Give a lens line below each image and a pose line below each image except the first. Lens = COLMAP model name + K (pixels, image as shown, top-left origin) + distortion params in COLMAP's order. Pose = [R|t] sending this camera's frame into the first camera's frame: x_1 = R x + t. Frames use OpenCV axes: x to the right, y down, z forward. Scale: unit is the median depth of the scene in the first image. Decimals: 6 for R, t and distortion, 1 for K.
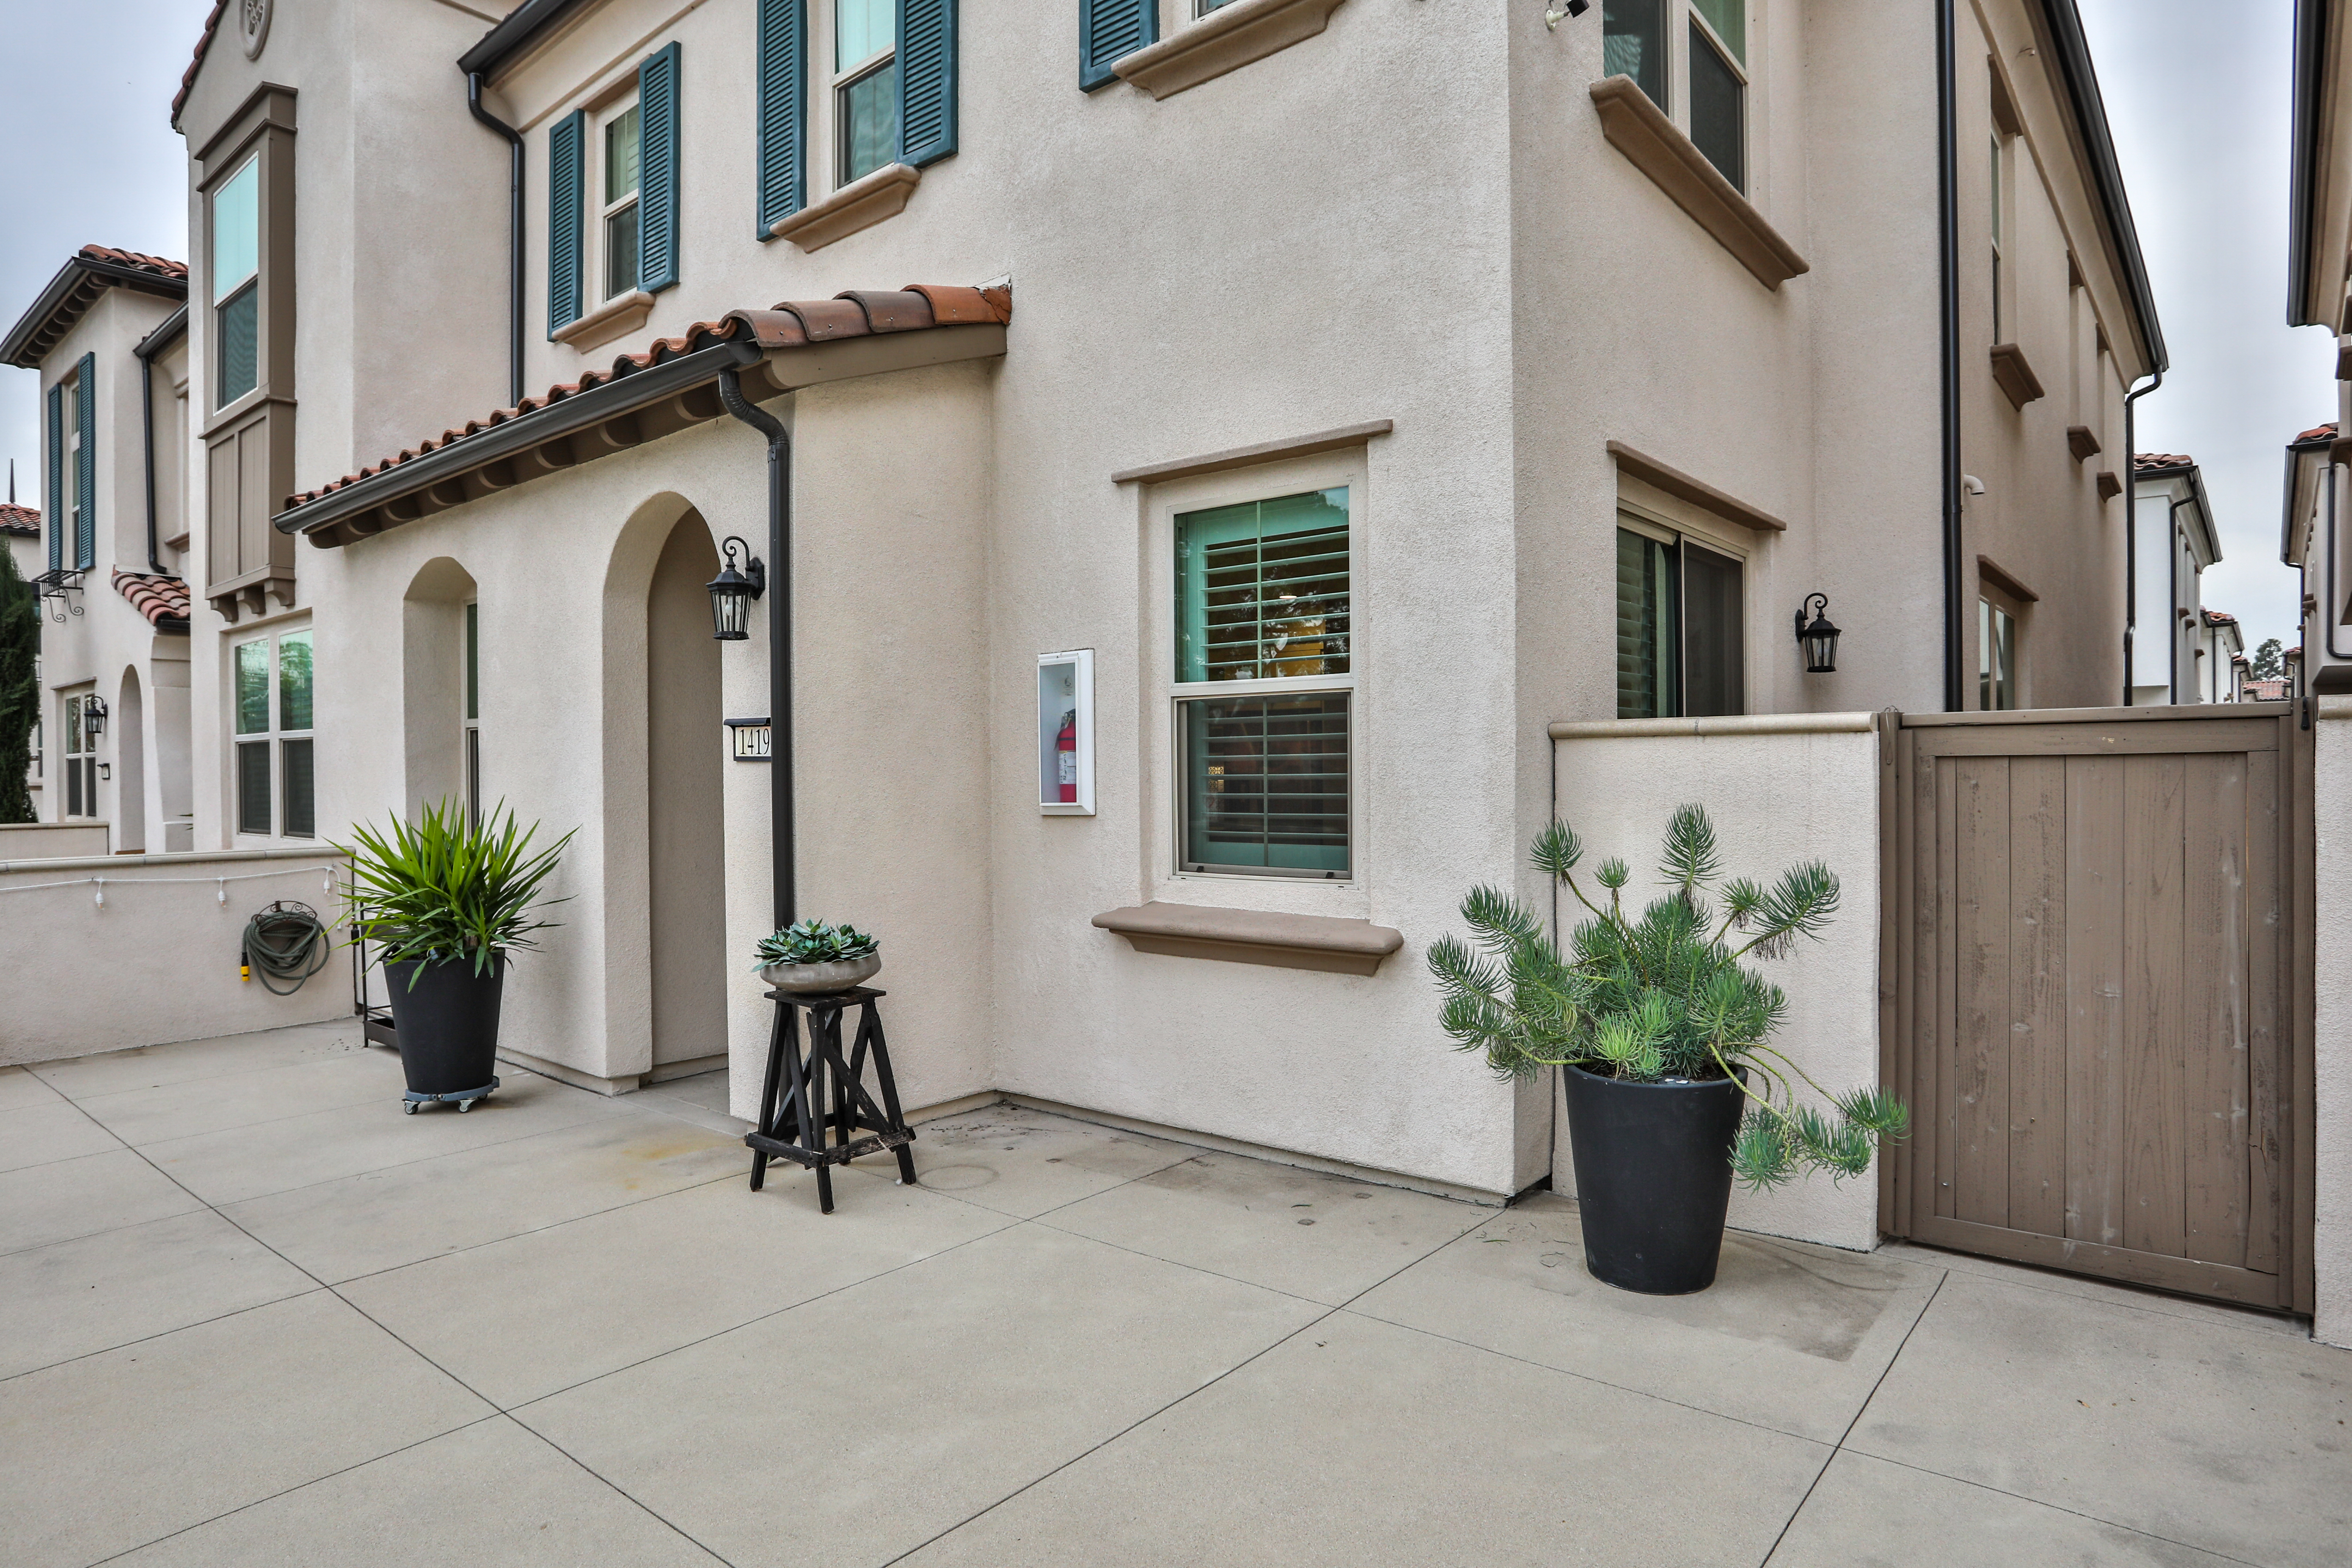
lens RADIAL K [[1352.7, 0, 1171.5], [0, 1352.7, 789.0], [0, 0, 1]] dist [-0.060633, 0.027575]
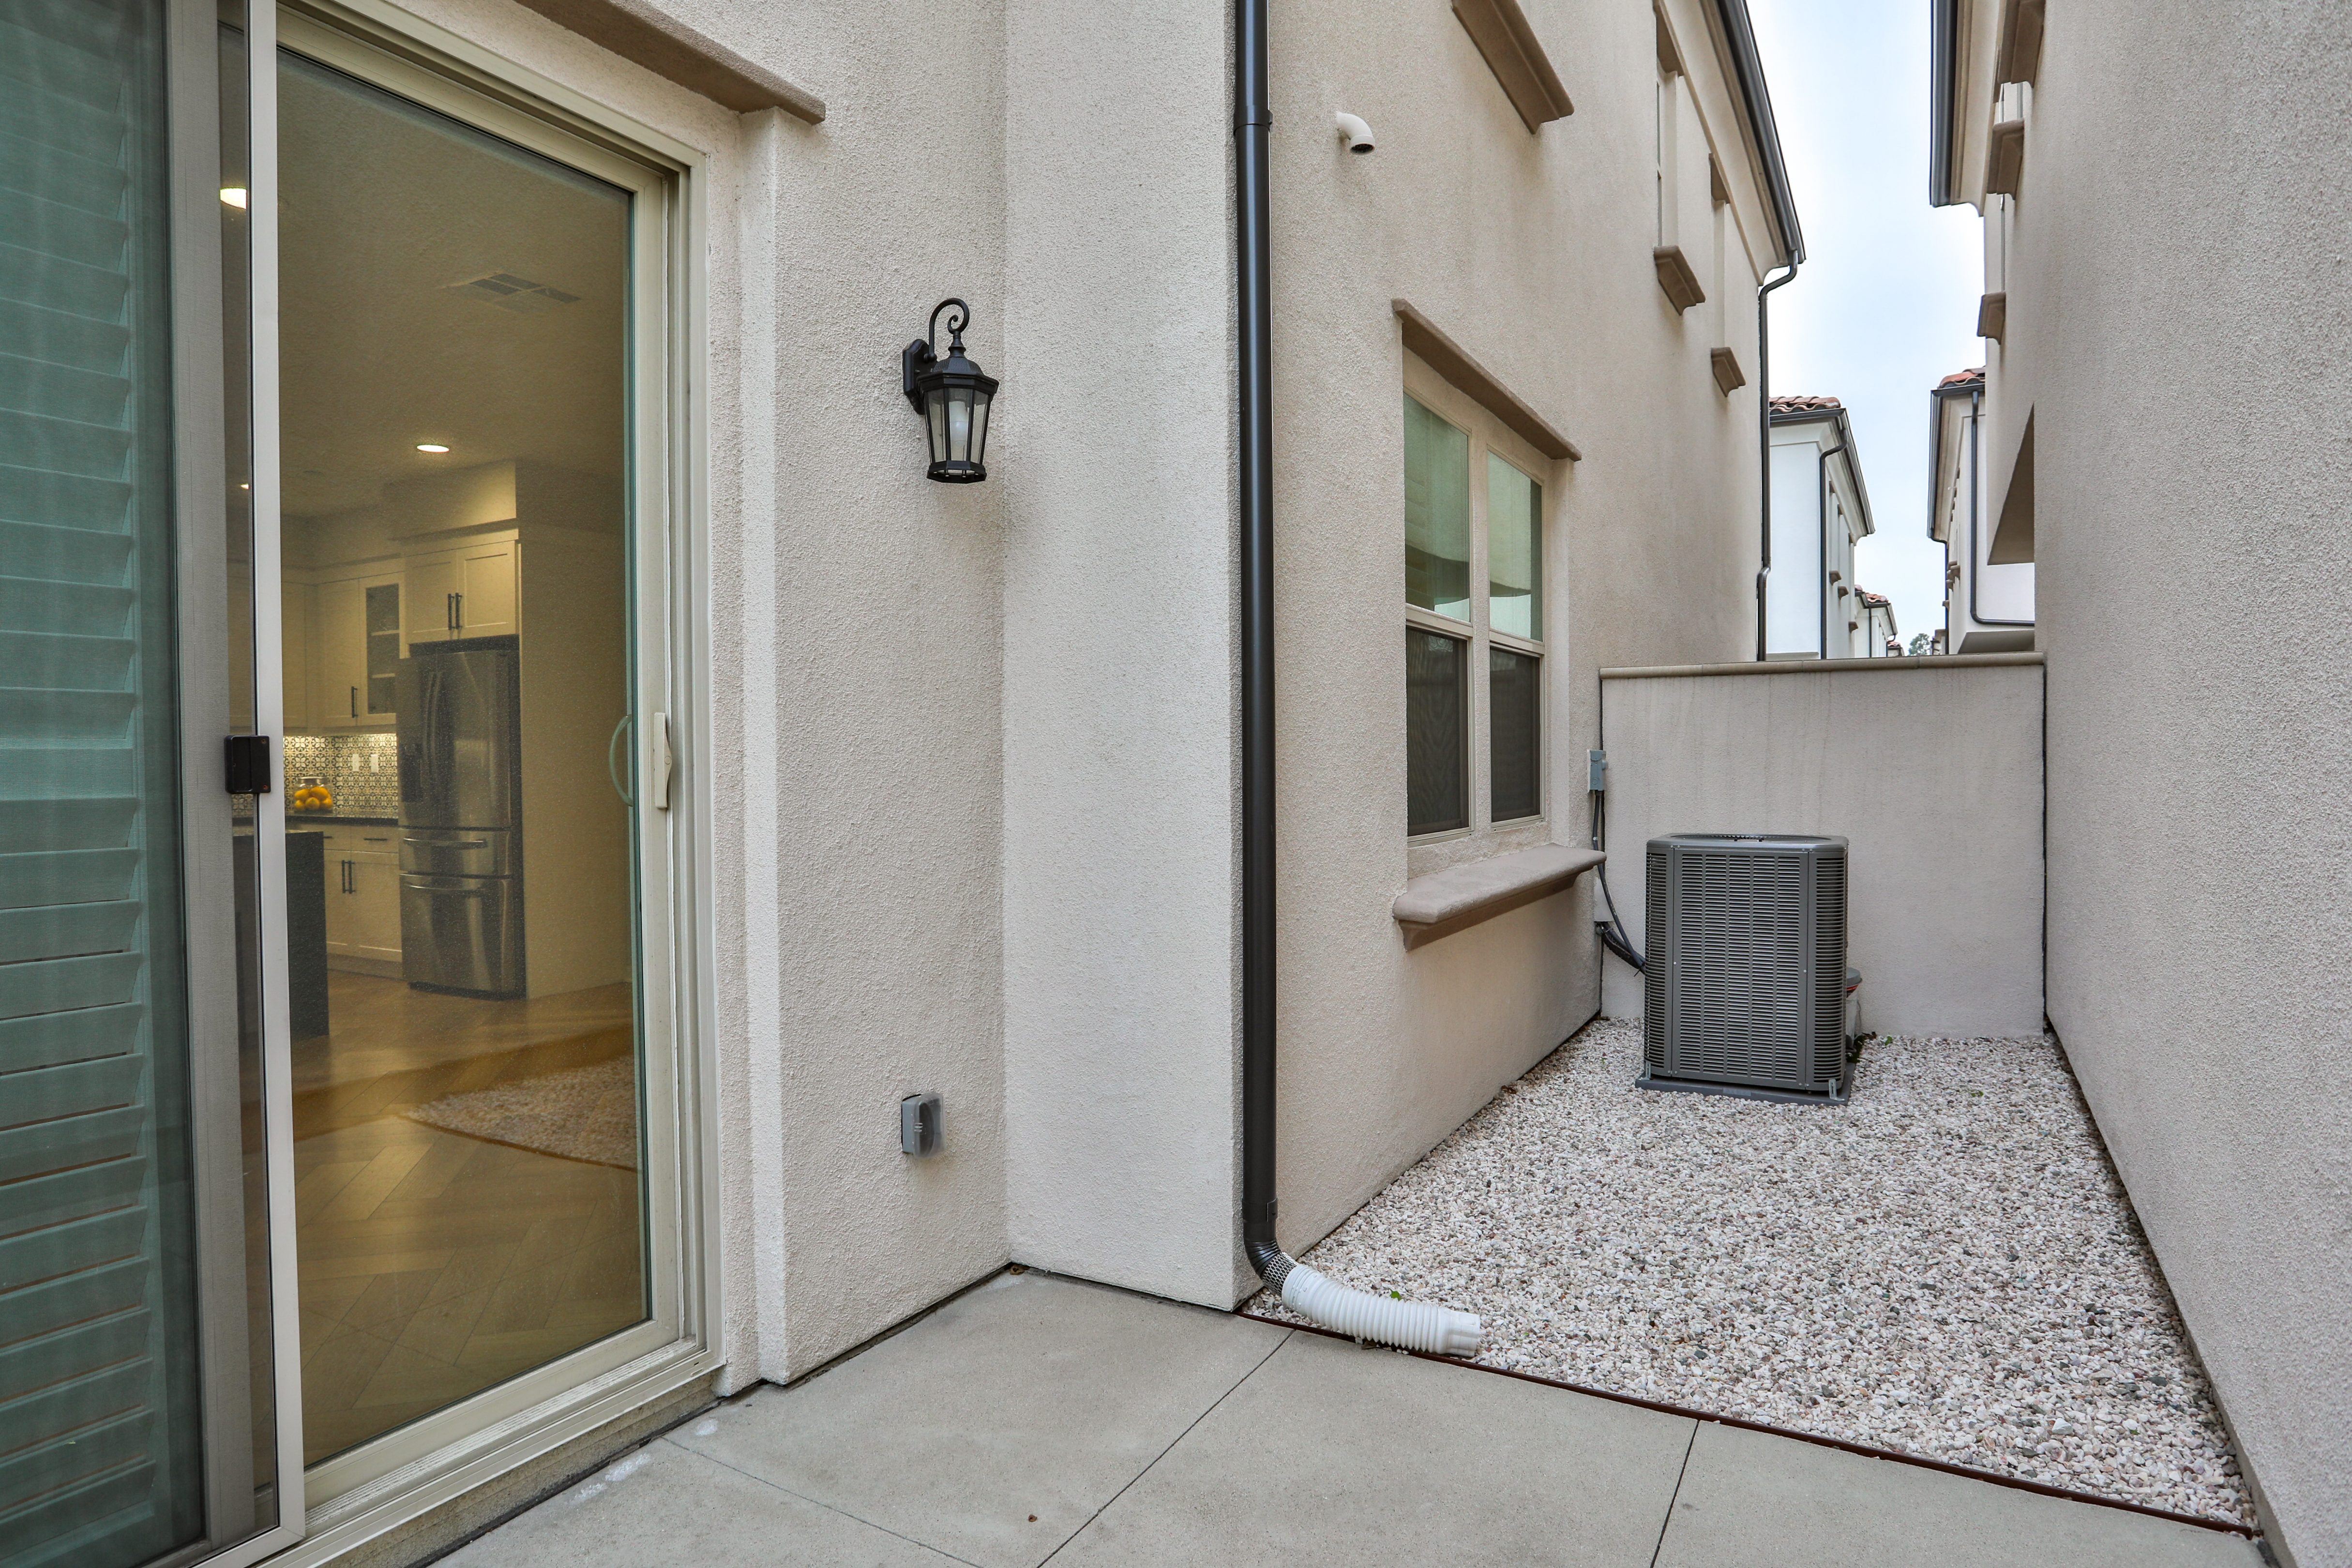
lens RADIAL K [[1352.7, 0, 1183.6], [0, 1352.7, 778.1], [0, 0, 1]] dist [-0.060633, 0.027575]
pose [[0.981804, -0.005042, 0.189829, 0.153056], [0.004188, 0.999979, 0.004898, 0.002255], [-0.189850, -0.004014, 0.981805, 0.179964]]
